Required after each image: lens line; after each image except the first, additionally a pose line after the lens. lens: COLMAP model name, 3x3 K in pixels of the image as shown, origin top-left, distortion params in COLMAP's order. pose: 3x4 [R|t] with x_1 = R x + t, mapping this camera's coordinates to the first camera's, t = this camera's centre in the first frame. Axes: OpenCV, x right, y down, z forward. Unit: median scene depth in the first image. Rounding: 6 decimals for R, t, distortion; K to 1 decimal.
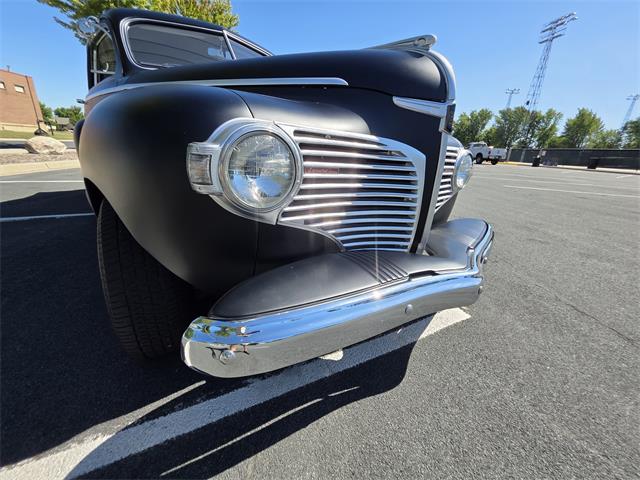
lens RADIAL K [[258.7, 0, 321.9], [0, 258.7, 242.1], [0, 0, 1]] dist [0.002077, -0.000555]
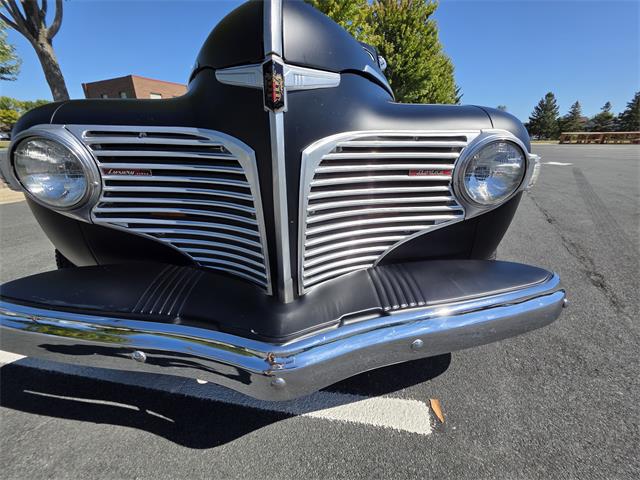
lens RADIAL K [[258.7, 0, 321.4], [0, 258.7, 241.2], [0, 0, 1]] dist [0.002077, -0.000555]
pose [[0.788794, 0.166555, -0.591661, 0.616998], [-0.163688, 0.984747, 0.058985, -0.109776], [0.592461, 0.050321, 0.804026, 0.367597]]
